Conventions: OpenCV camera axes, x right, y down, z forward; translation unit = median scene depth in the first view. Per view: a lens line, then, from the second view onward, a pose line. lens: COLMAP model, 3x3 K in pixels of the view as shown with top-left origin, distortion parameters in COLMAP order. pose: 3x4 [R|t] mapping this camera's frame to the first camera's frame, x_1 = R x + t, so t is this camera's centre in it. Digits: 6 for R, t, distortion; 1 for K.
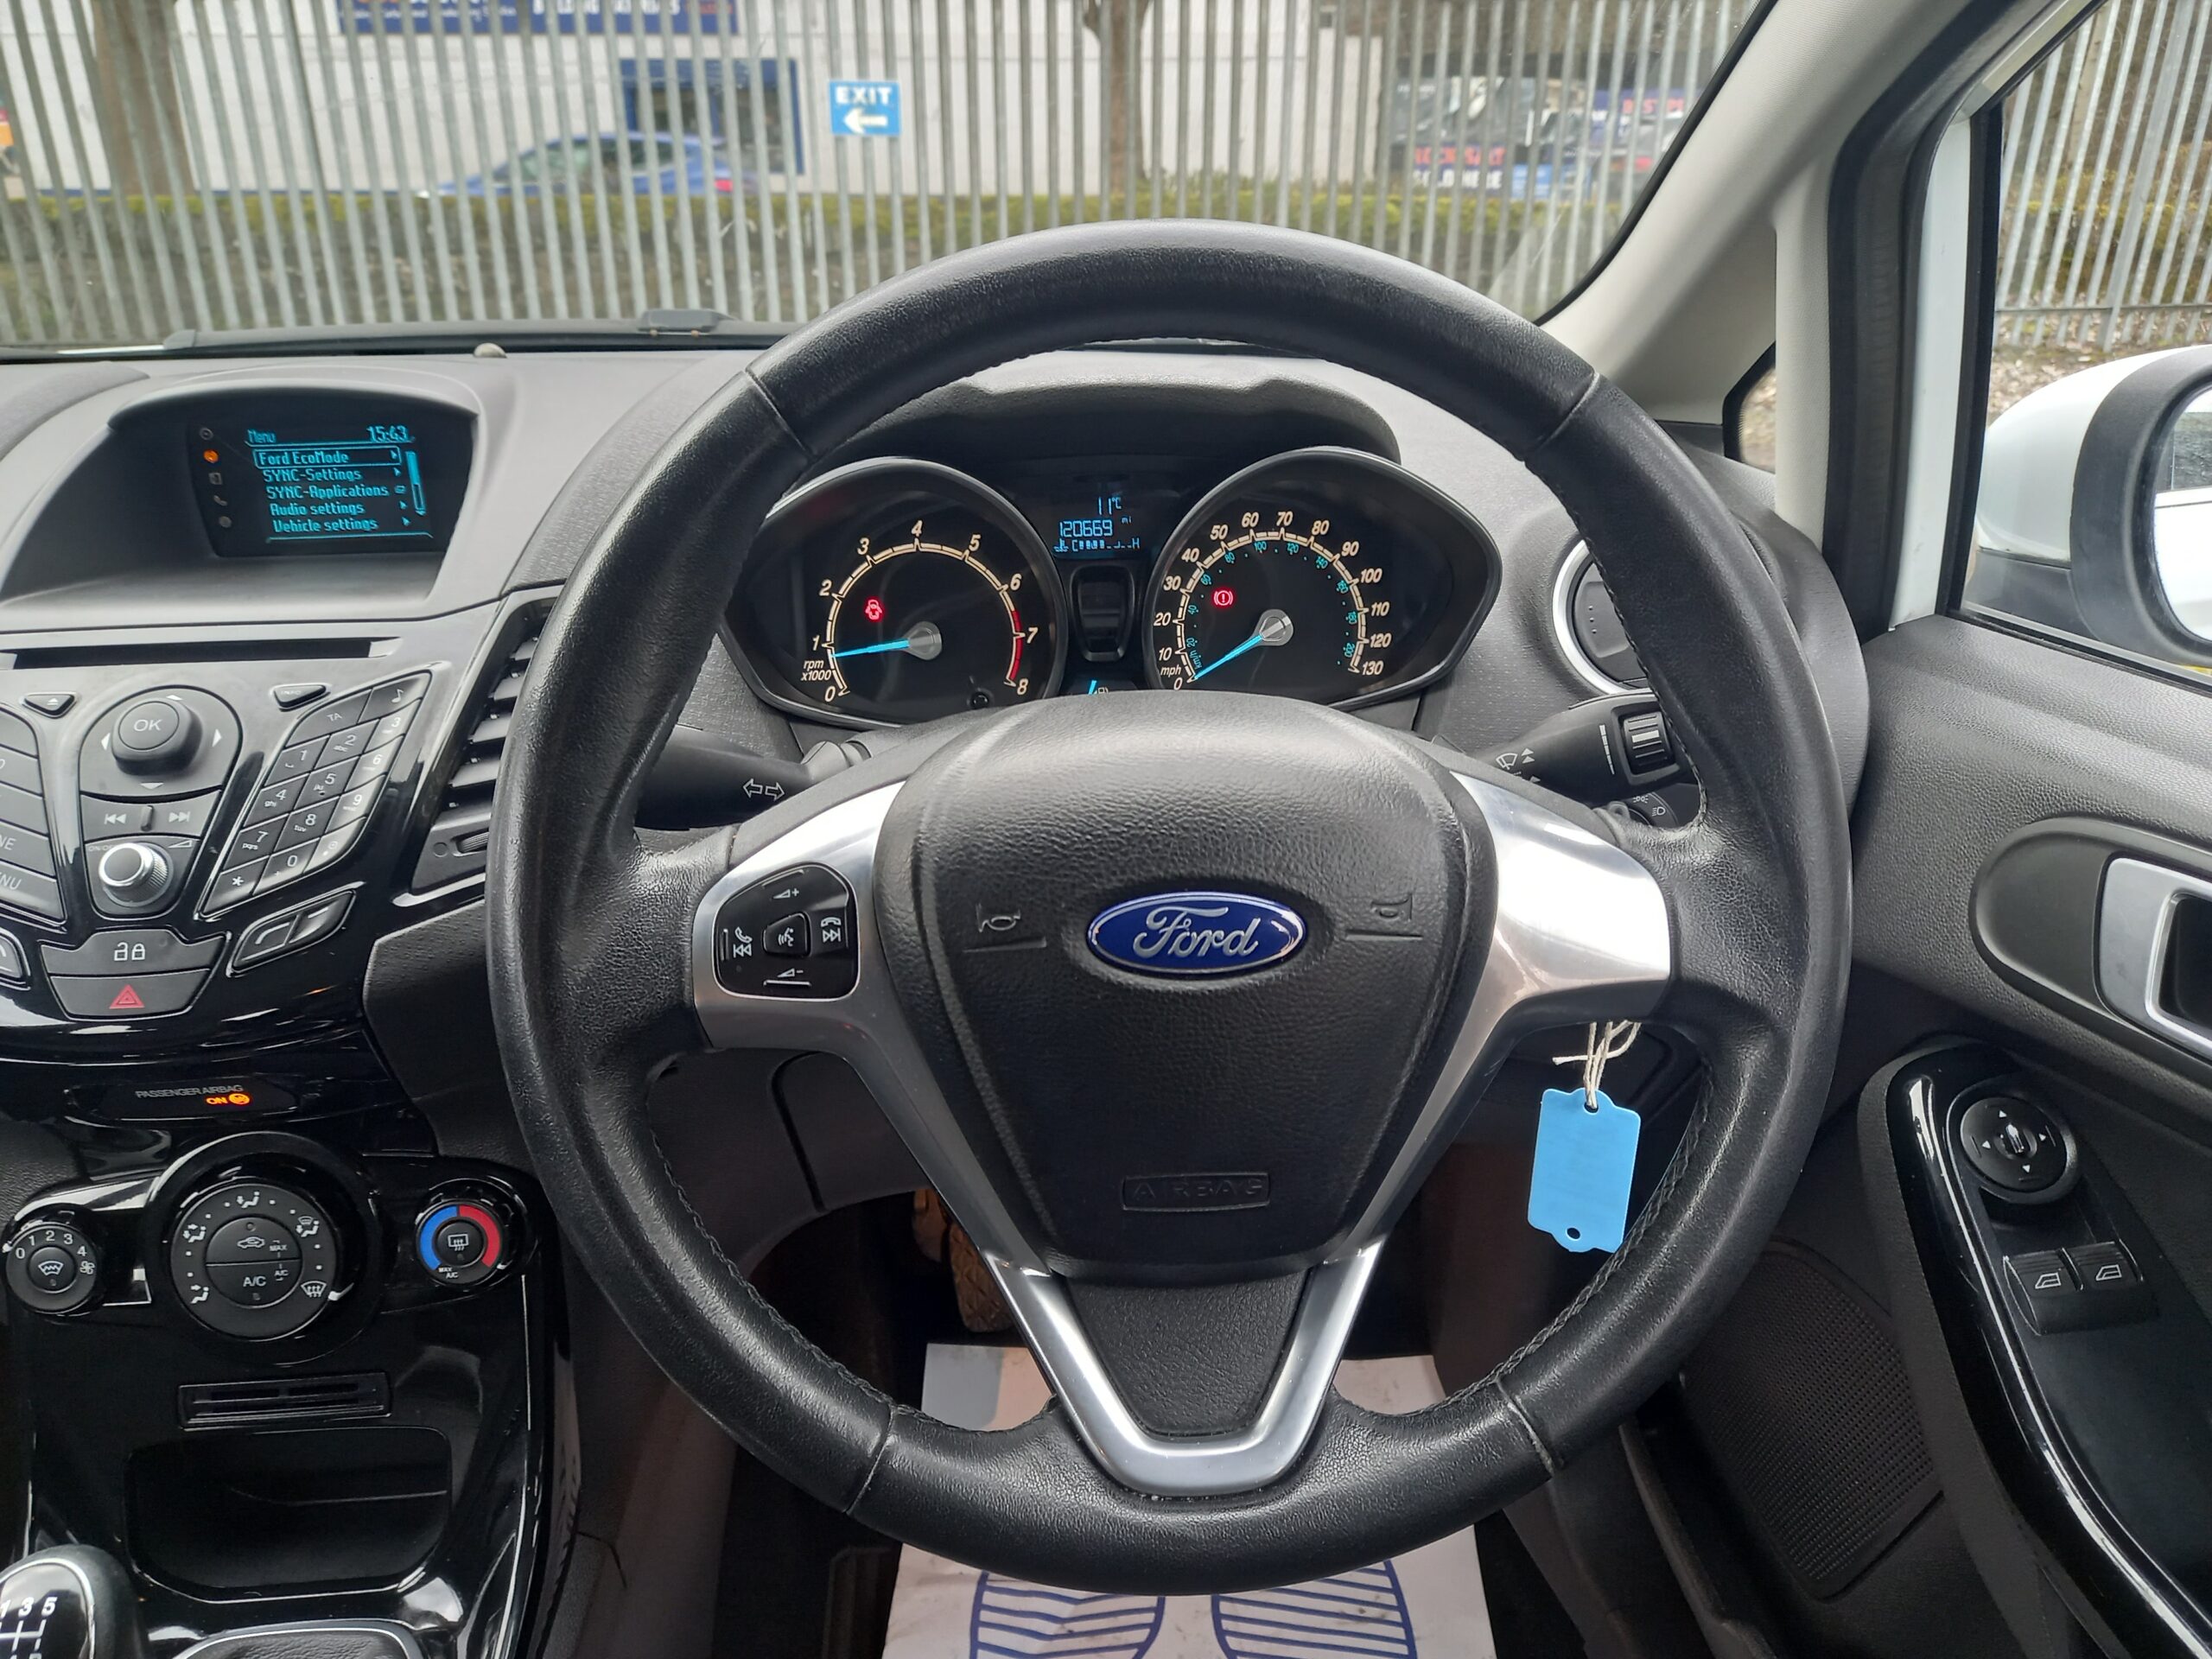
lens RADIAL K [[1644.2, 0, 1113.2], [0, 1644.2, 851.3], [0, 0, 1]] dist [0.045884, -0.060269]
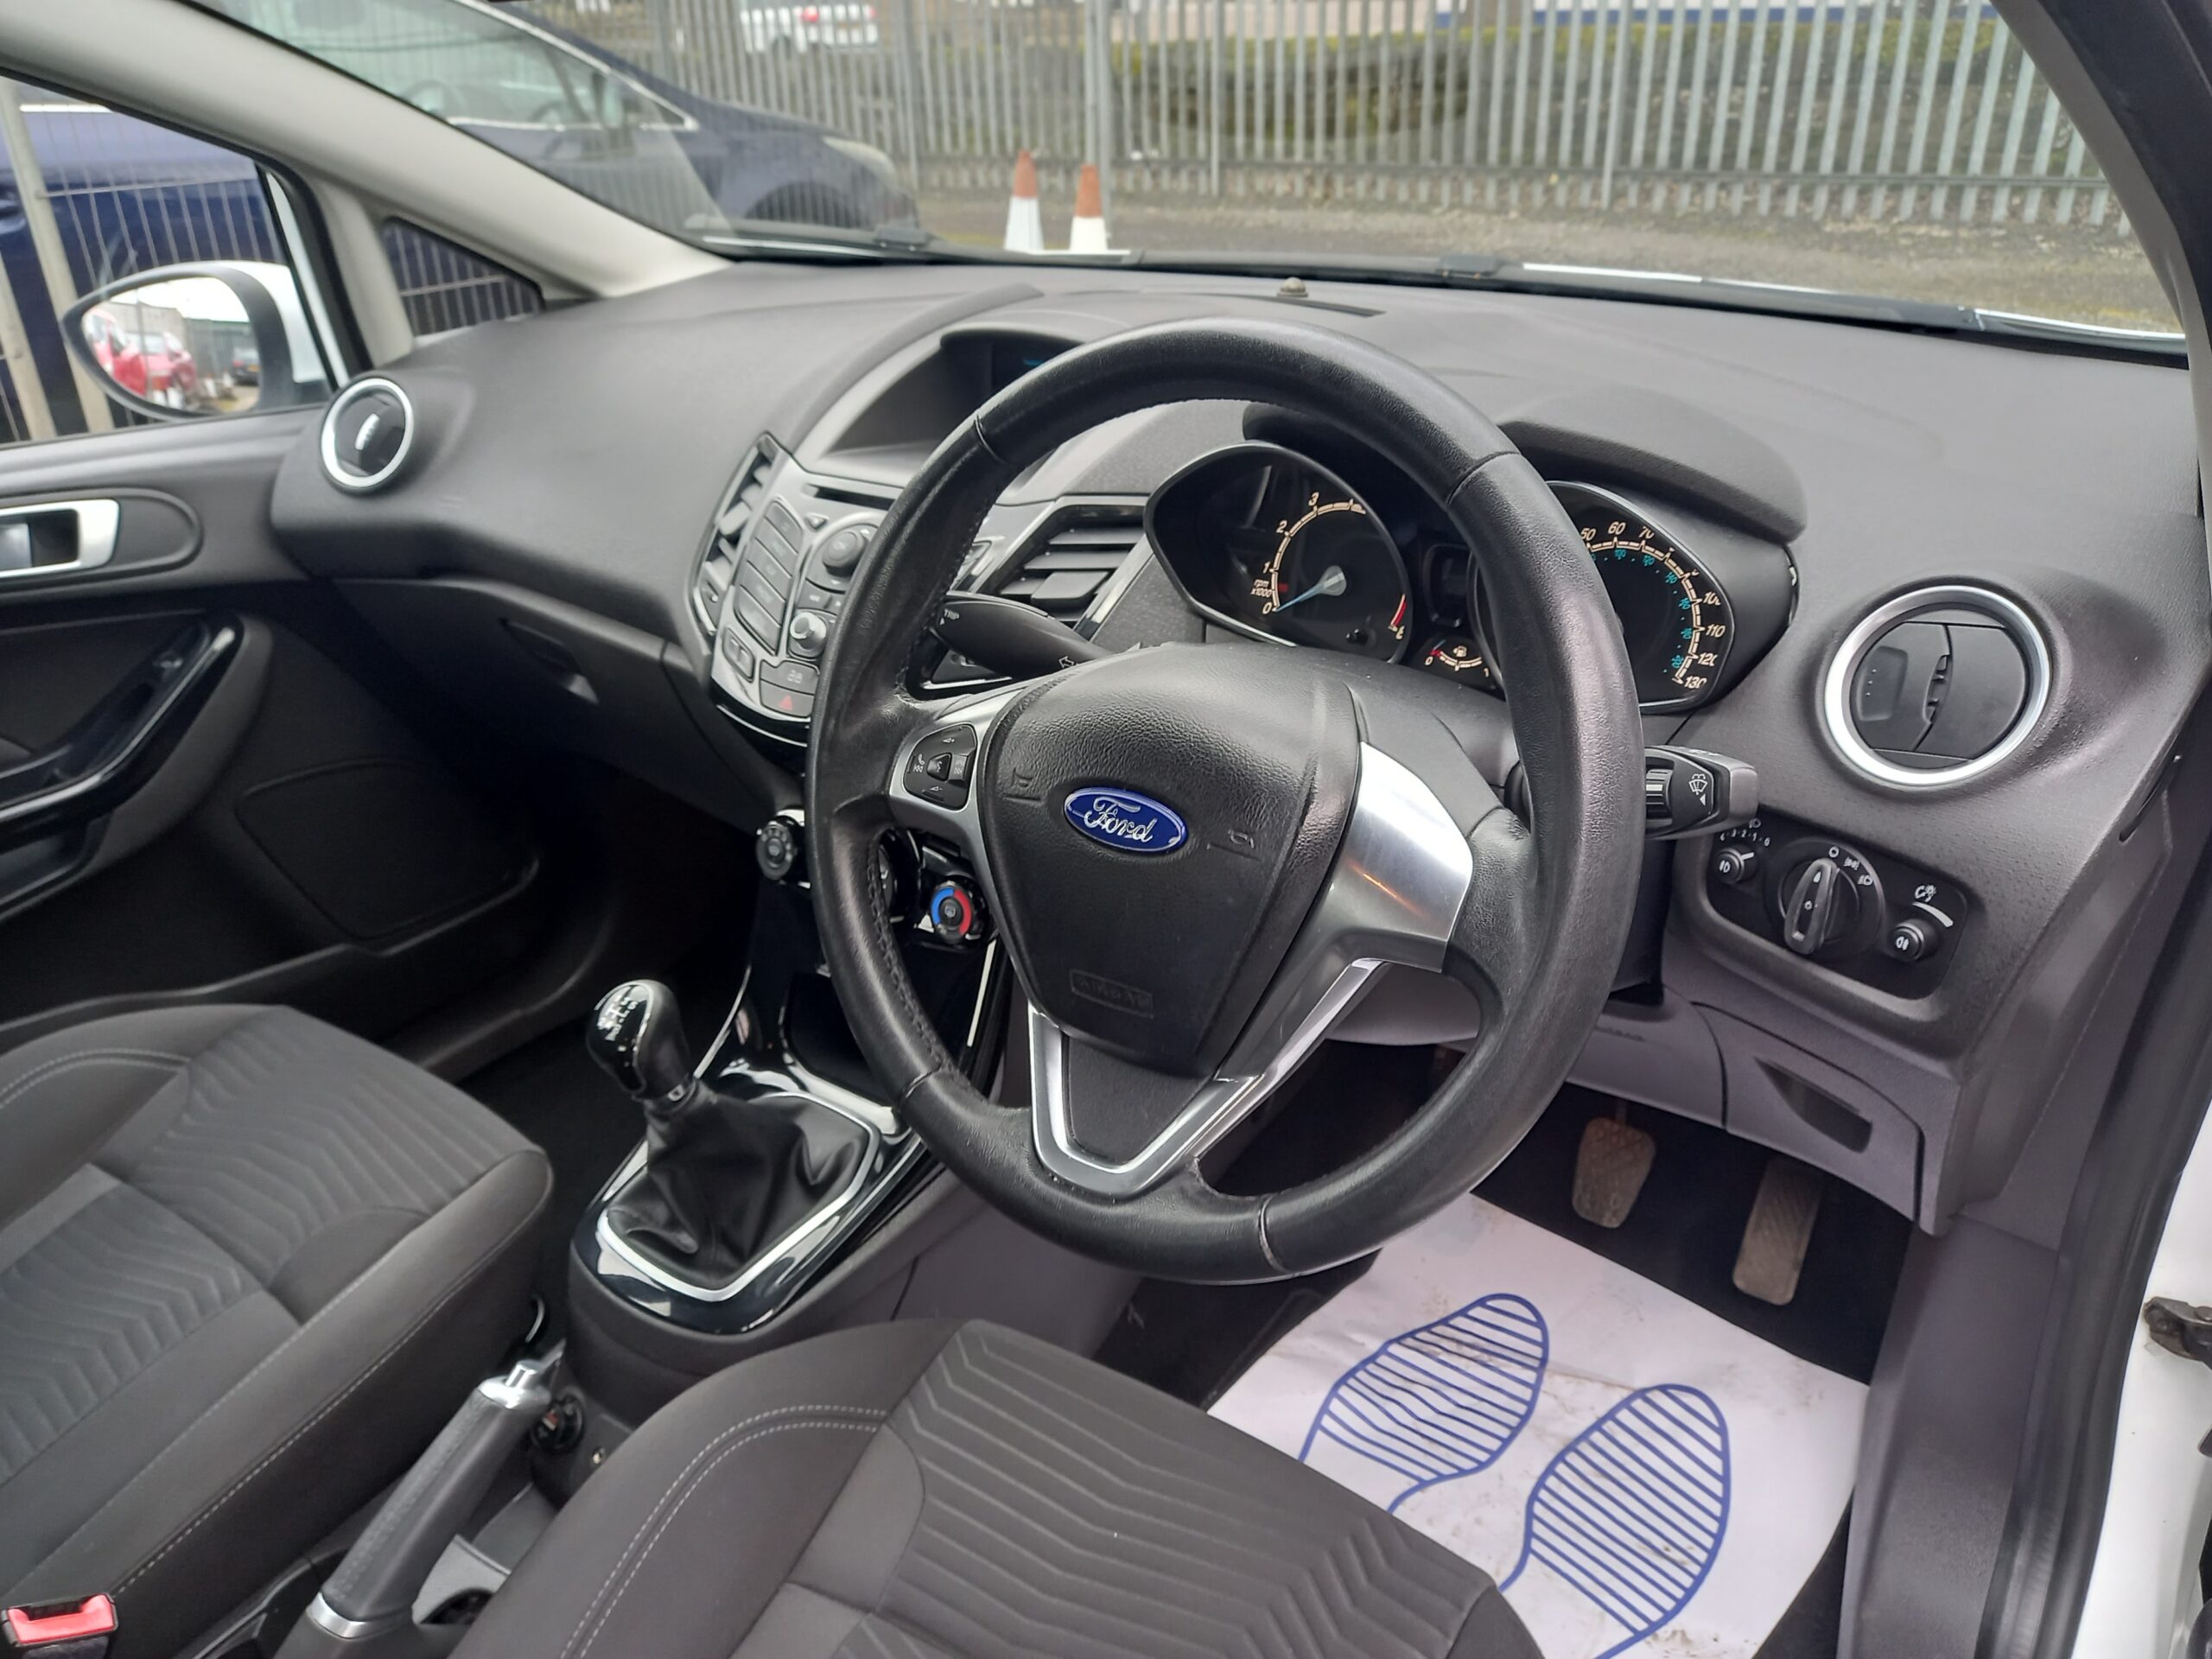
lens RADIAL K [[1622.2, 0, 1110.3], [0, 1622.2, 877.3], [0, 0, 1]] dist [0.027871, 0.000635]
pose [[0.750317, 0.296254, -0.590981, 0.607892], [-0.230044, 0.955100, 0.186717, -0.112833], [0.619761, -0.004146, 0.784779, -0.093739]]
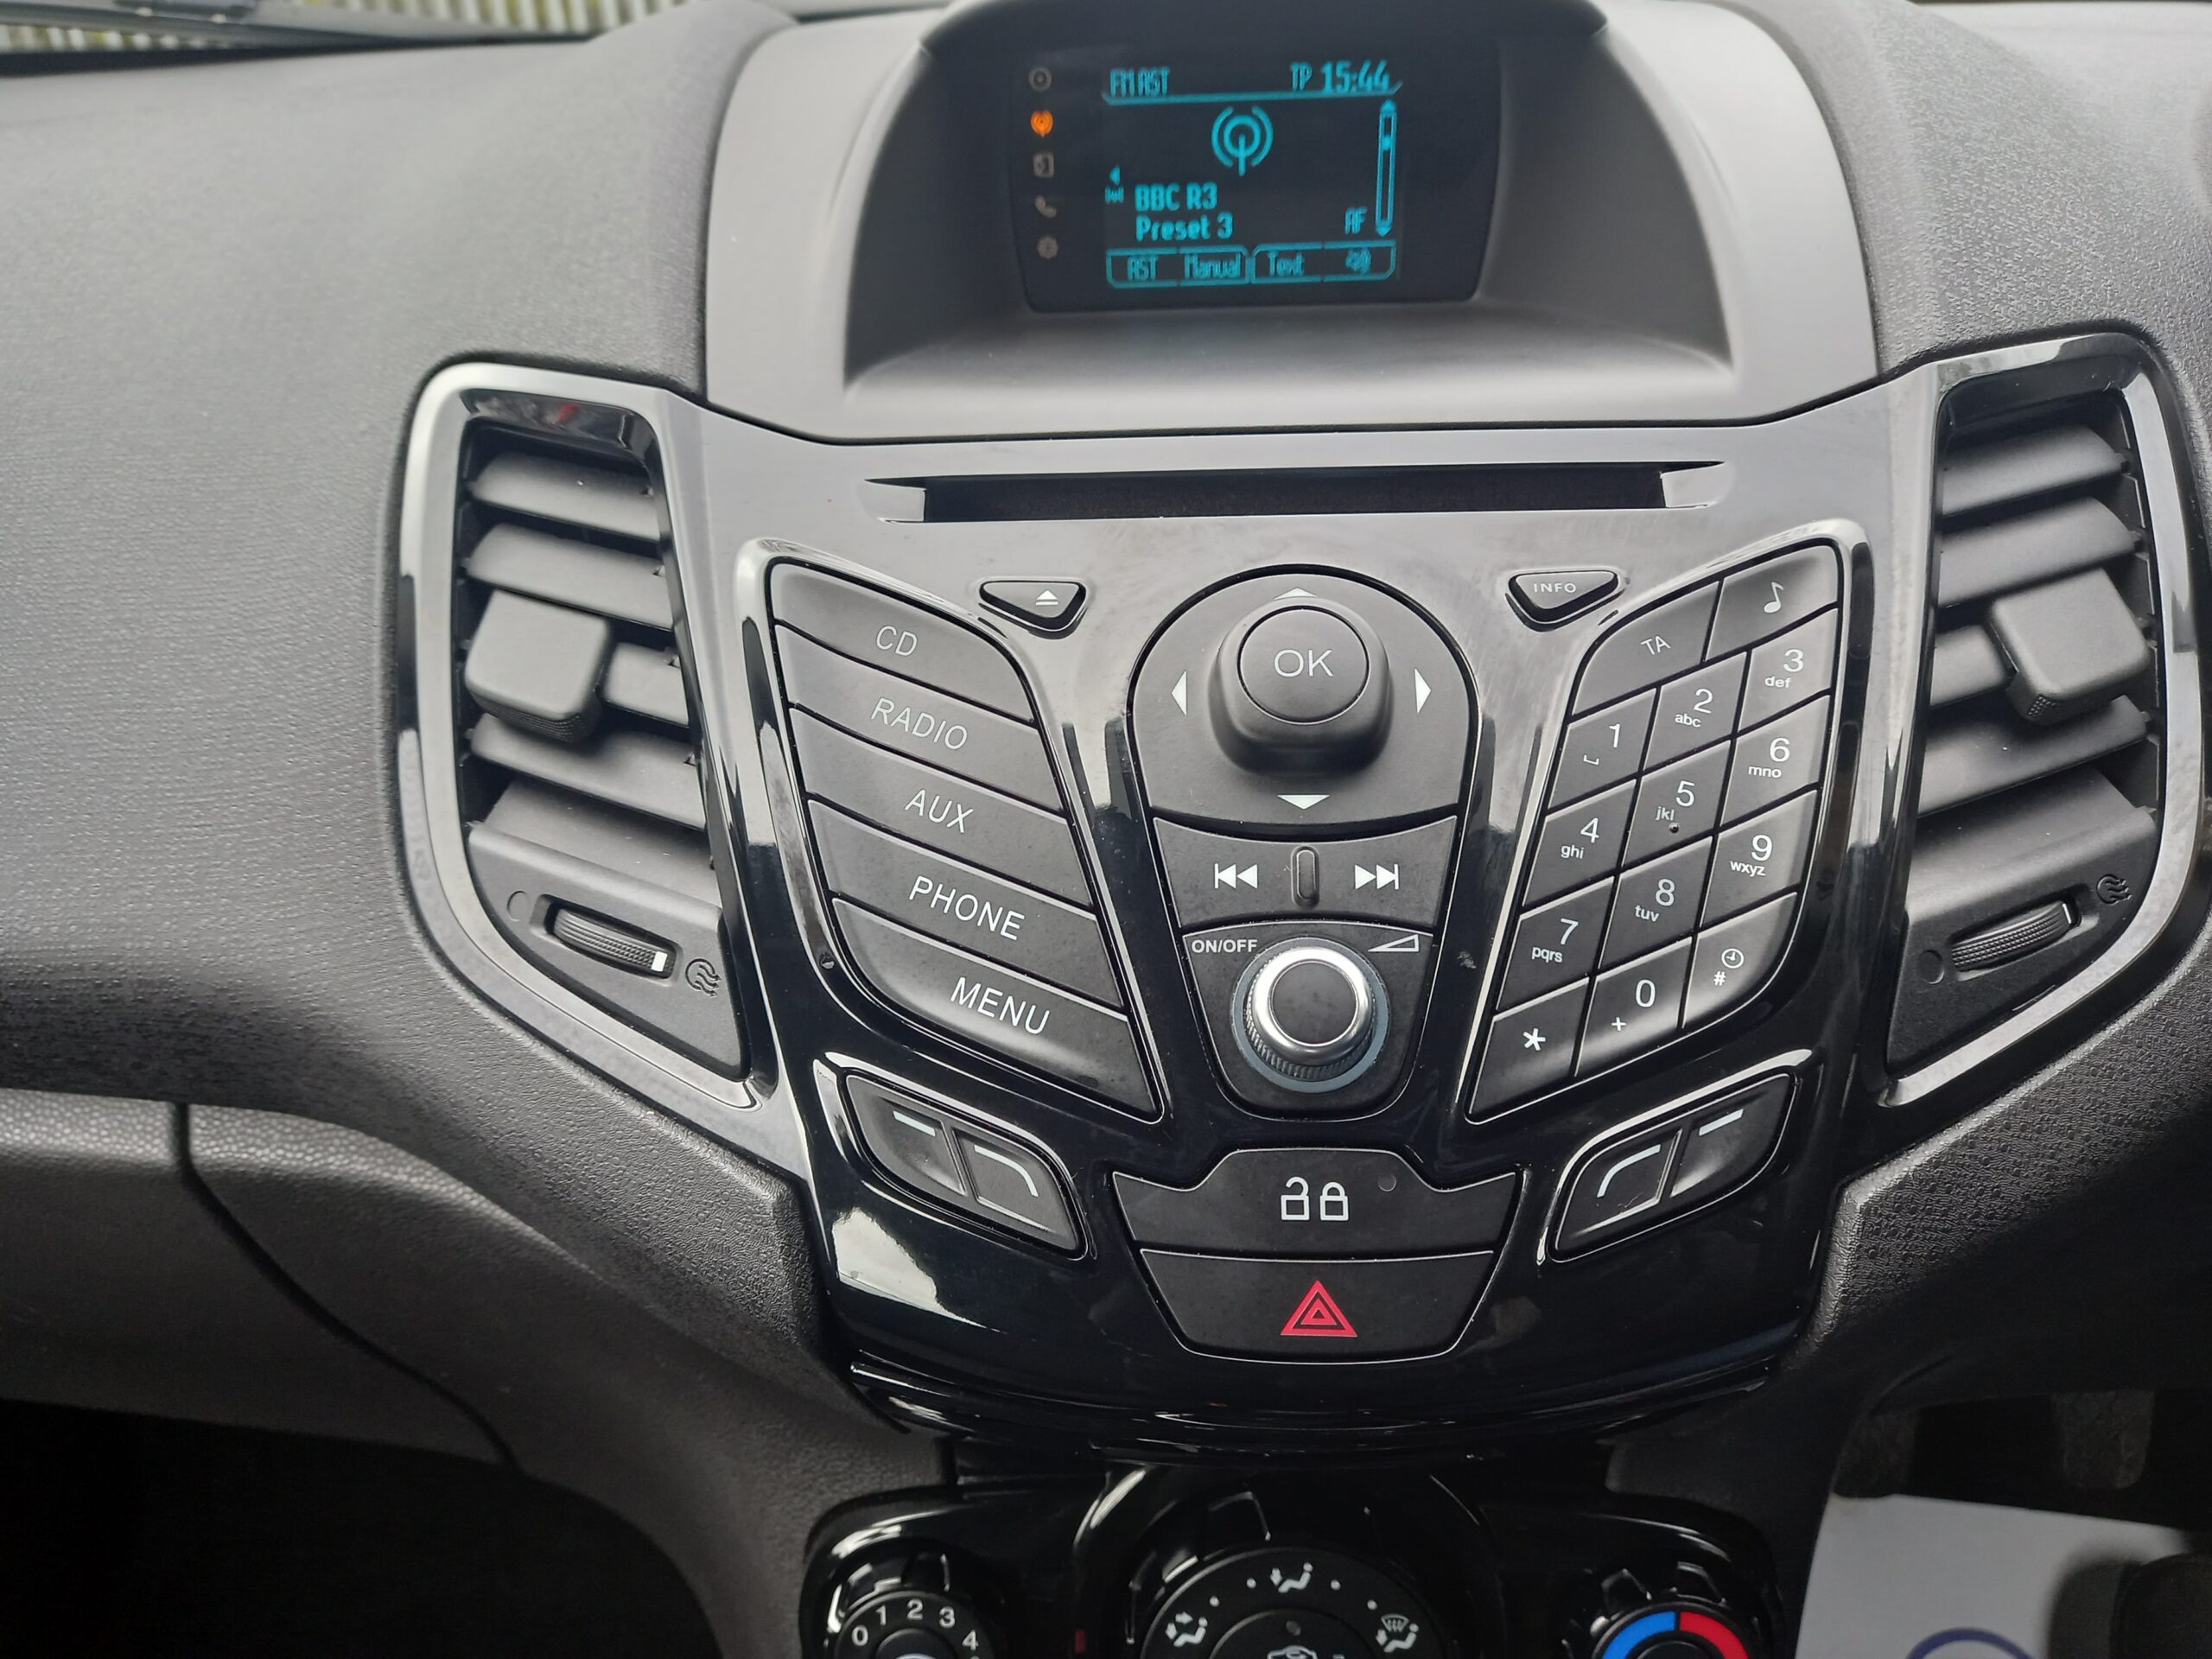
lens RADIAL K [[1684.9, 0, 1108.1], [0, 1684.9, 851.1], [0, 0, 1]] dist [0.026642, -0.004601]
pose [[0.990614, 0.044654, -0.129191, -0.519702], [-0.031711, 0.994425, 0.100566, -0.063065], [0.132962, -0.095525, 0.986507, 0.498659]]
